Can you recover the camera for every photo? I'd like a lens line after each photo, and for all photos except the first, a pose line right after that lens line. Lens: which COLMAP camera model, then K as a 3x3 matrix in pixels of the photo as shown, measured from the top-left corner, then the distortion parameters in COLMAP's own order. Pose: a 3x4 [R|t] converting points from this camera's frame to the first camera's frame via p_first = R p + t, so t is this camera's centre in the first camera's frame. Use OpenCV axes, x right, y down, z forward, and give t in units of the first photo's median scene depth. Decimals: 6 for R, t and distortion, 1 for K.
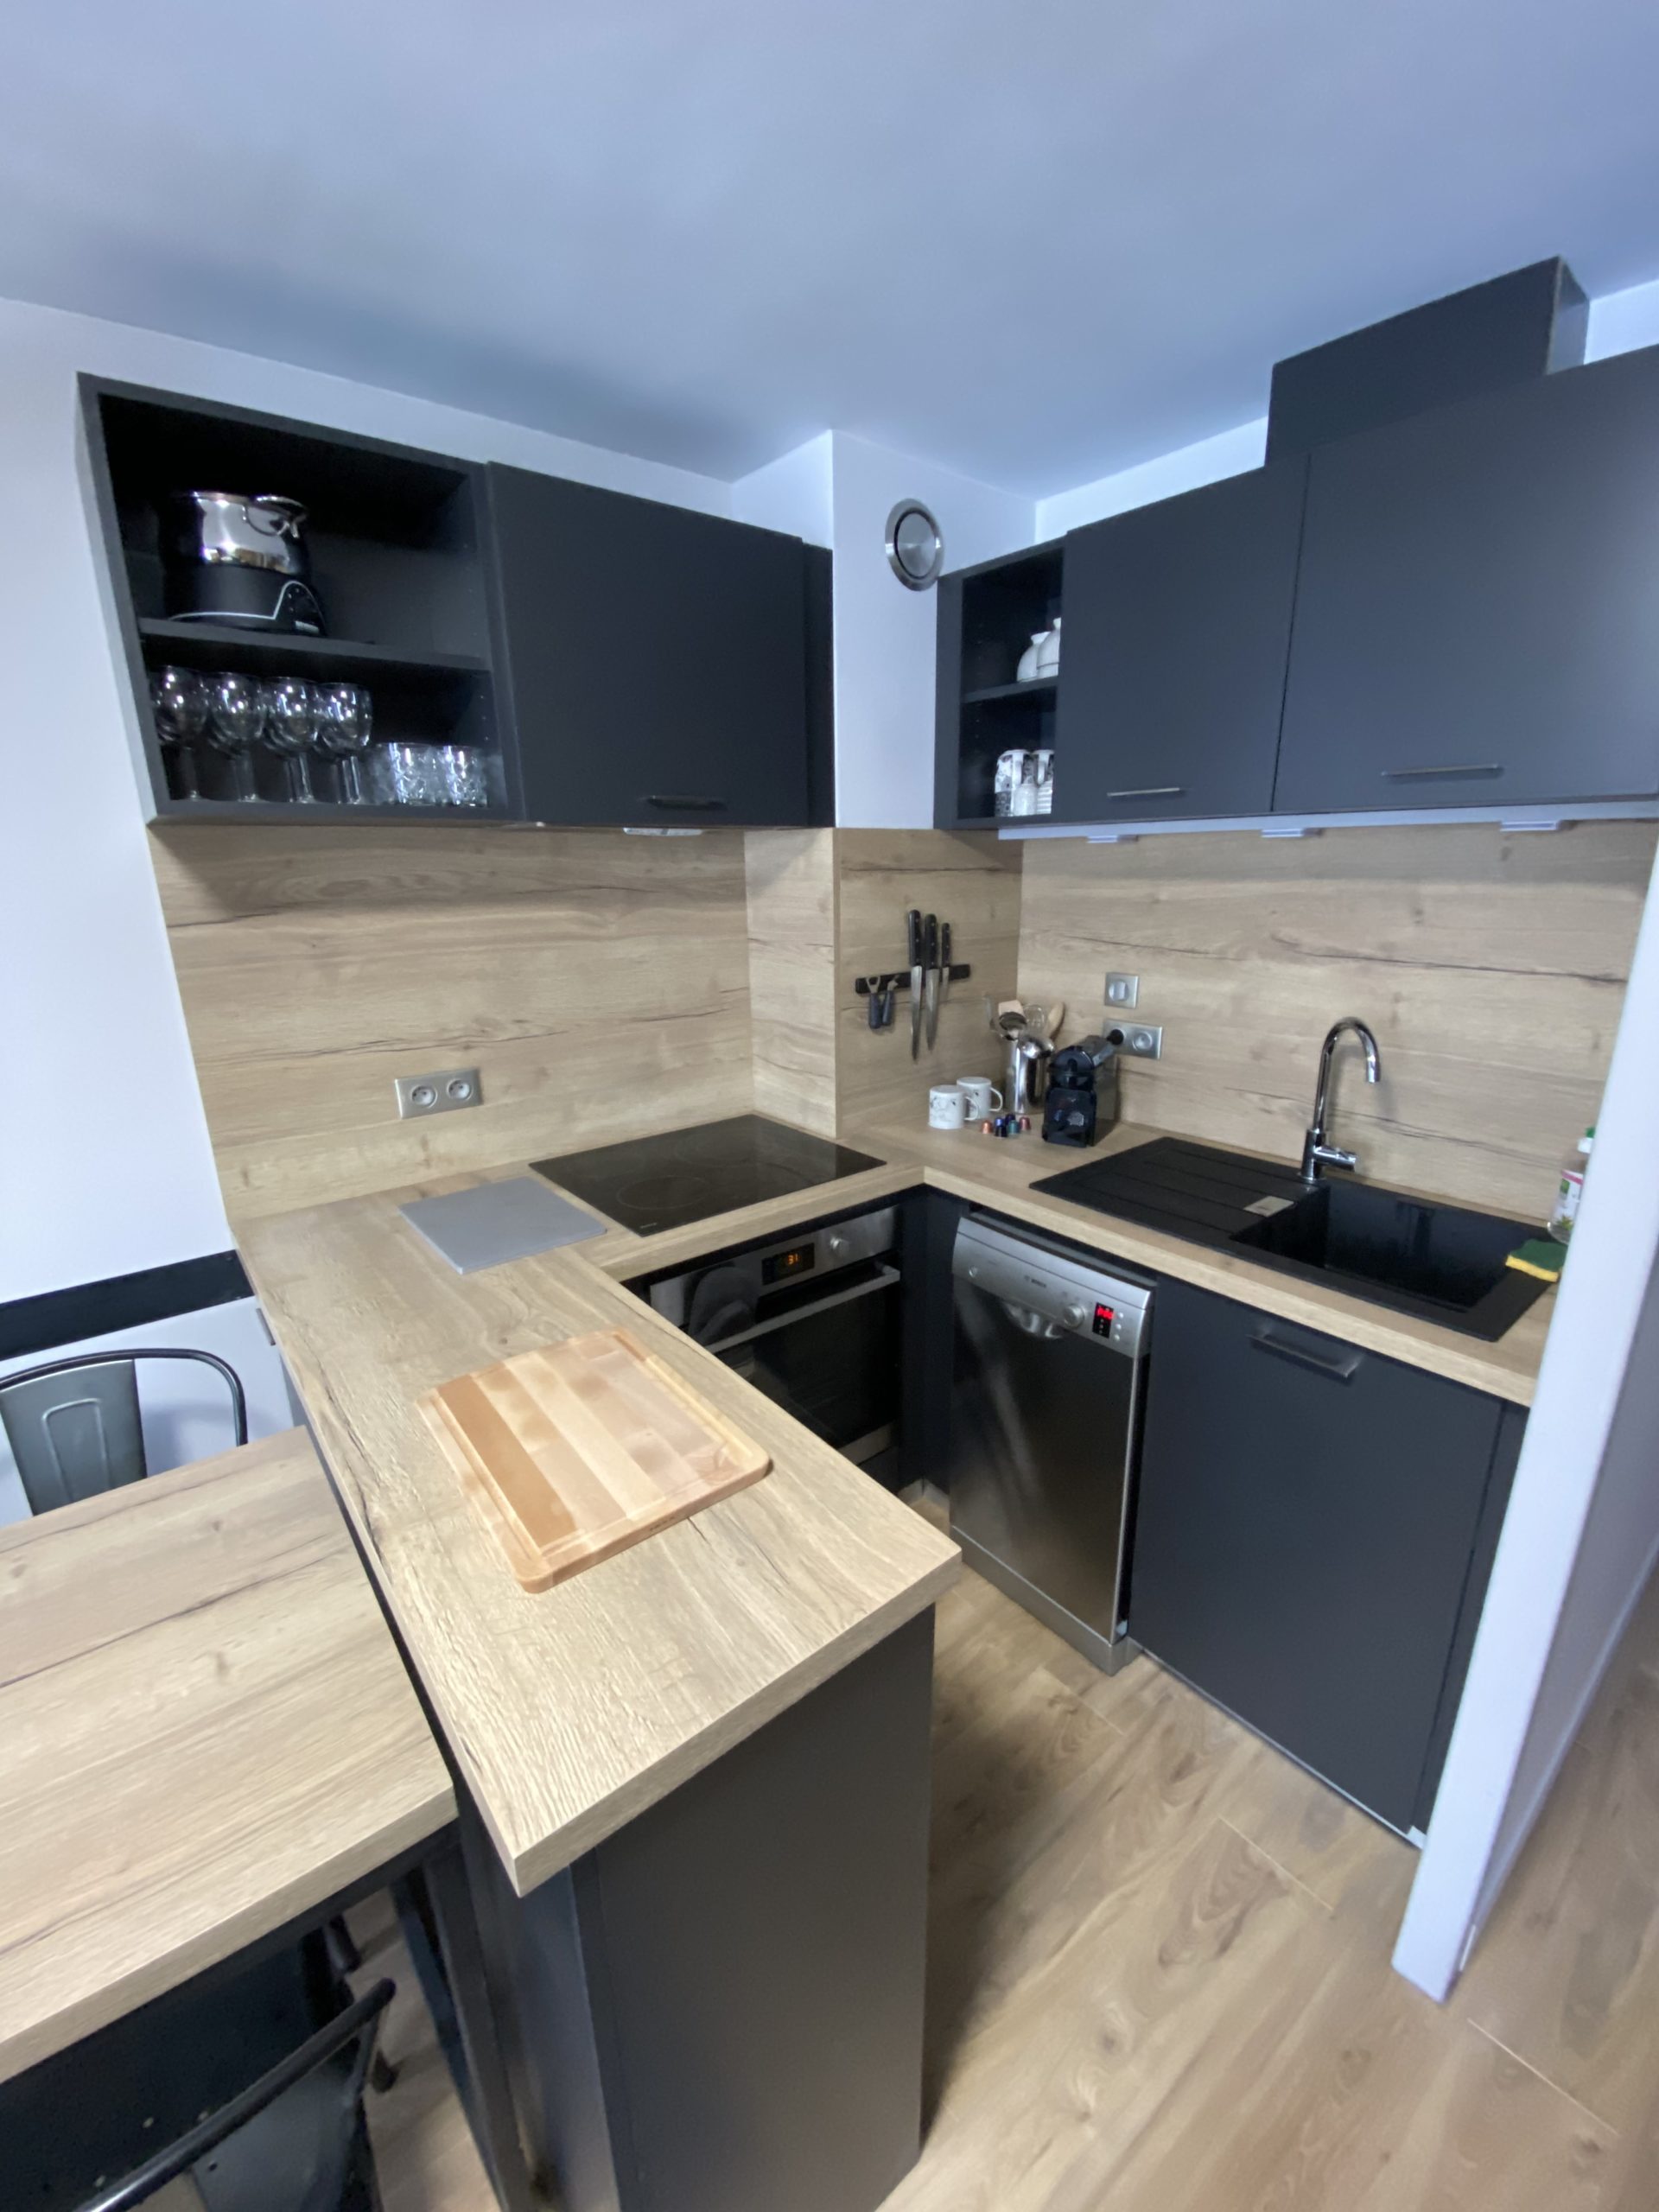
lens RADIAL K [[897.5, 0, 829.5], [0, 897.5, 1106.0], [0, 0, 1]] dist [0.012375, -0.013962]
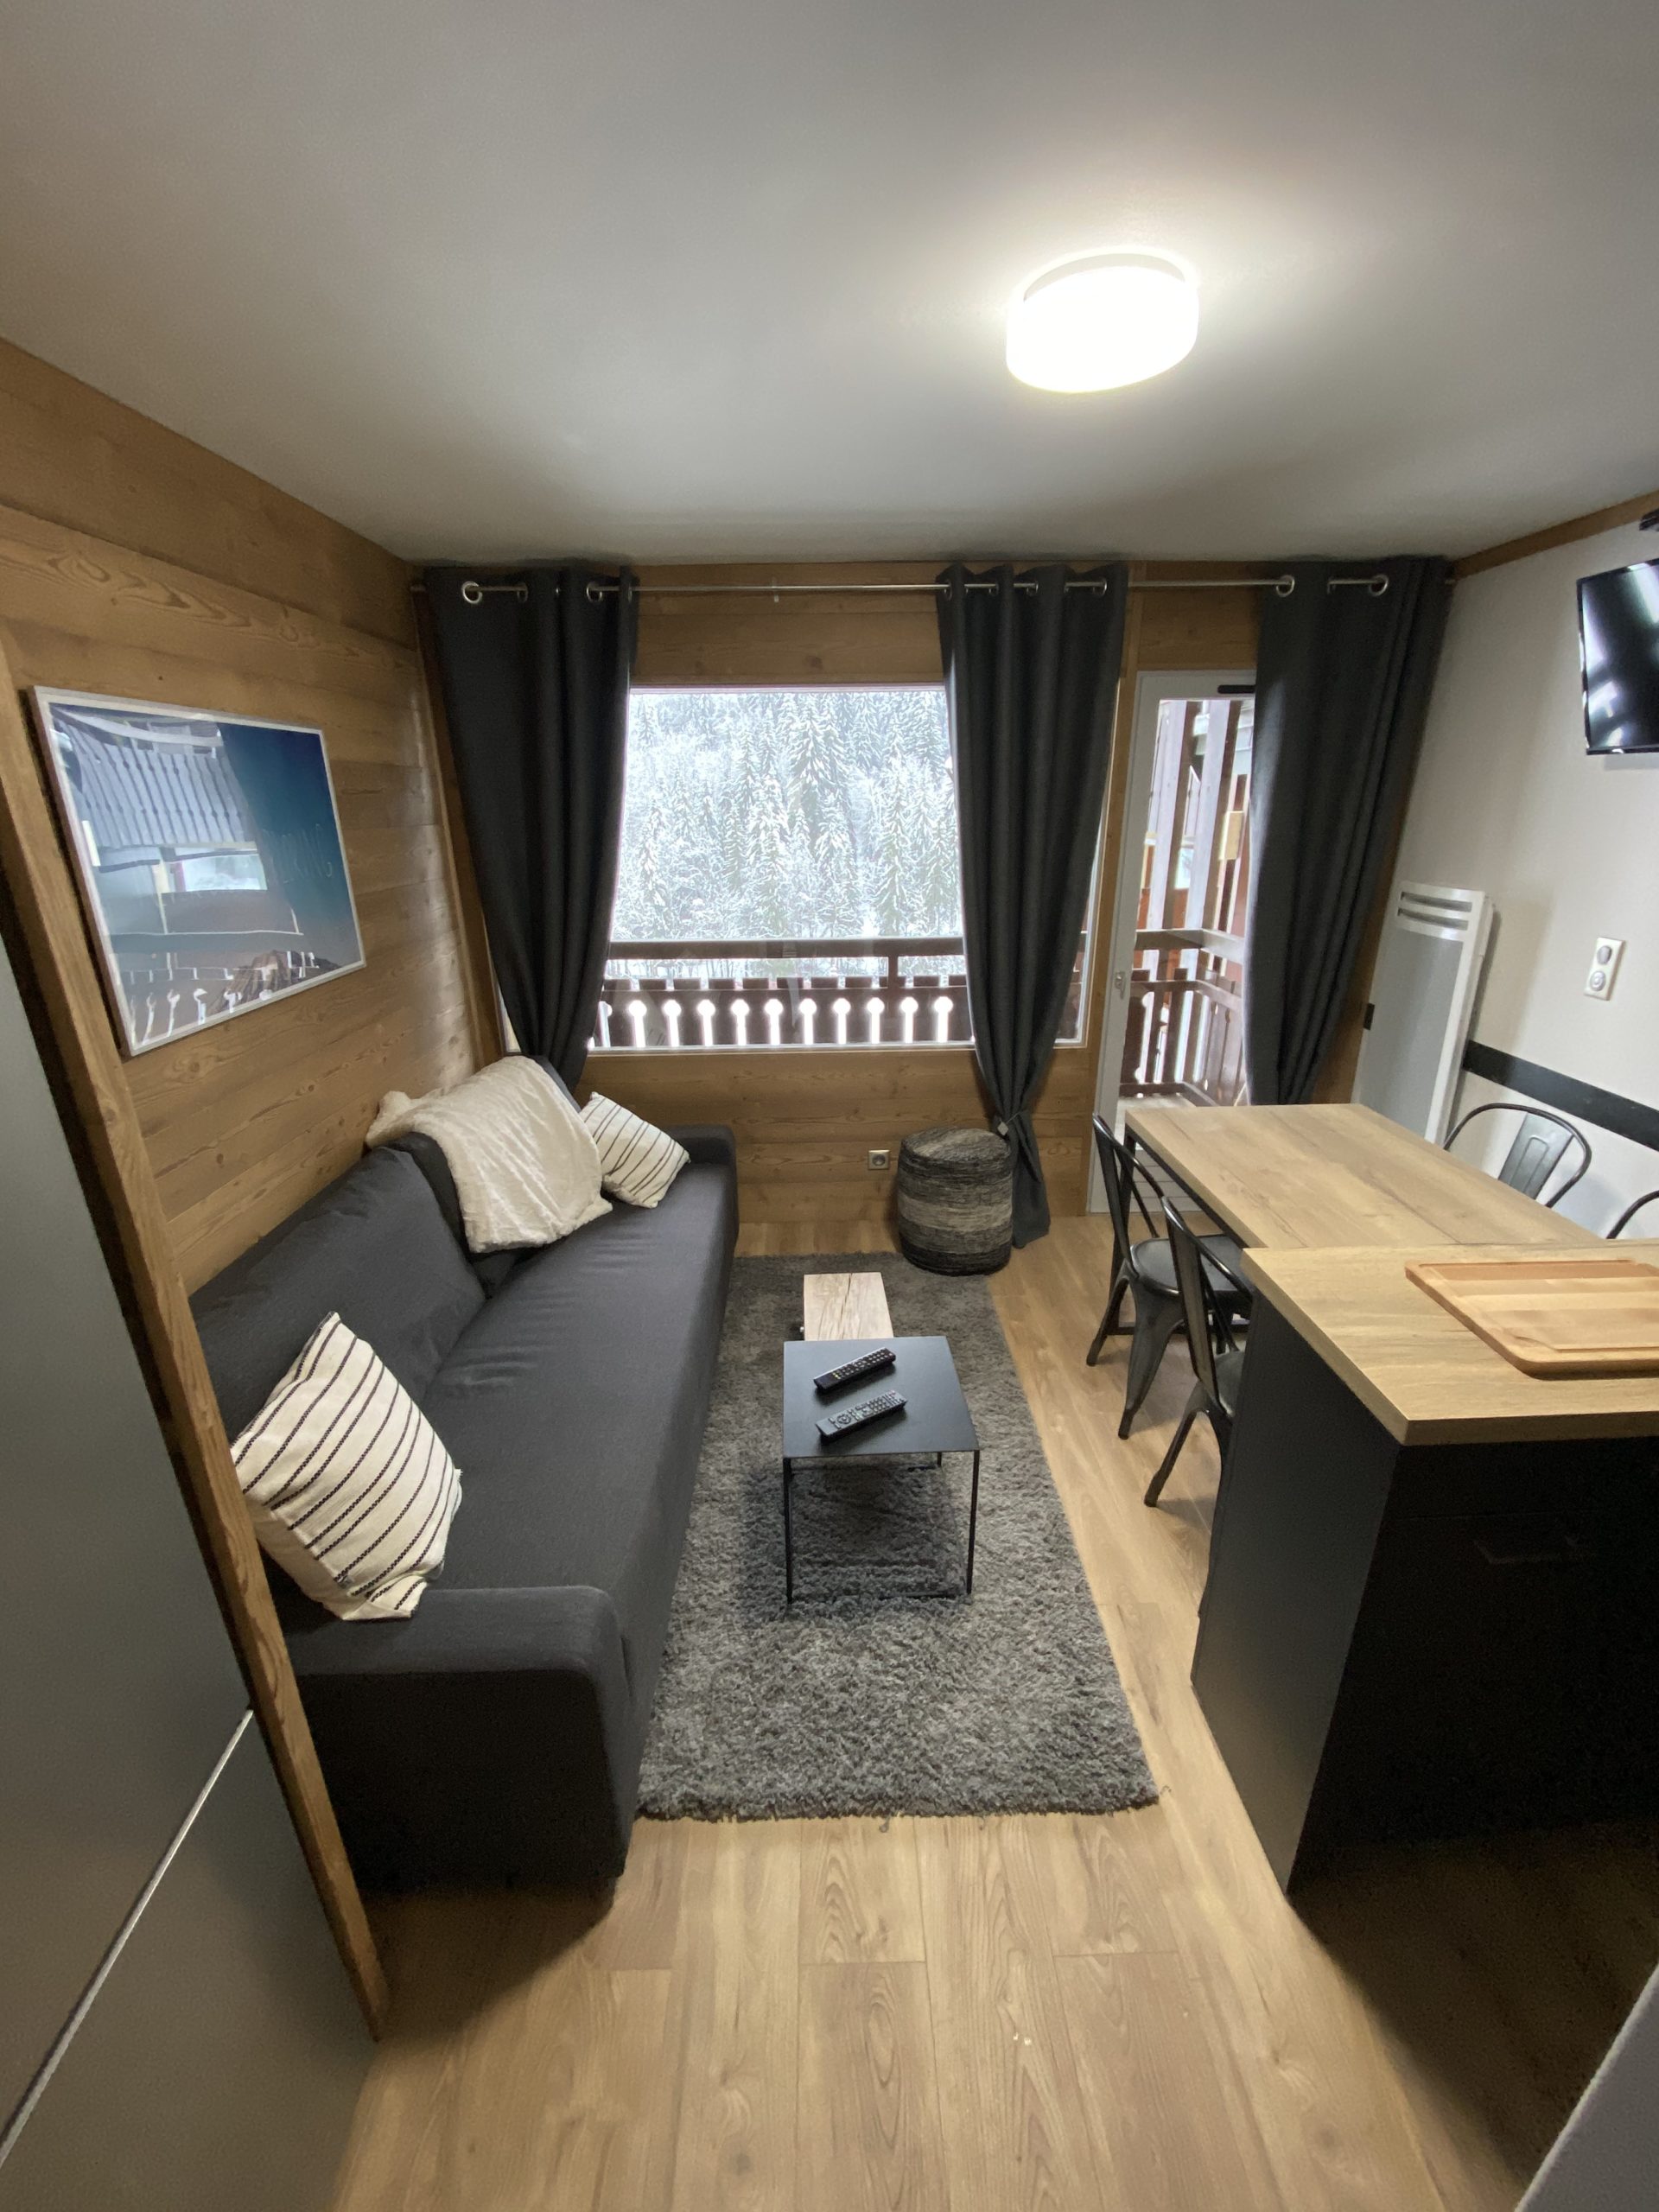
lens RADIAL K [[897.5, 0, 829.5], [0, 897.5, 1106.0], [0, 0, 1]] dist [0.012375, -0.013962]
pose [[-0.617461, 0.270131, -0.738763, 0.642129], [-0.198368, 0.855354, 0.478559, -0.145330], [0.761178, 0.442038, -0.474562, 0.340426]]
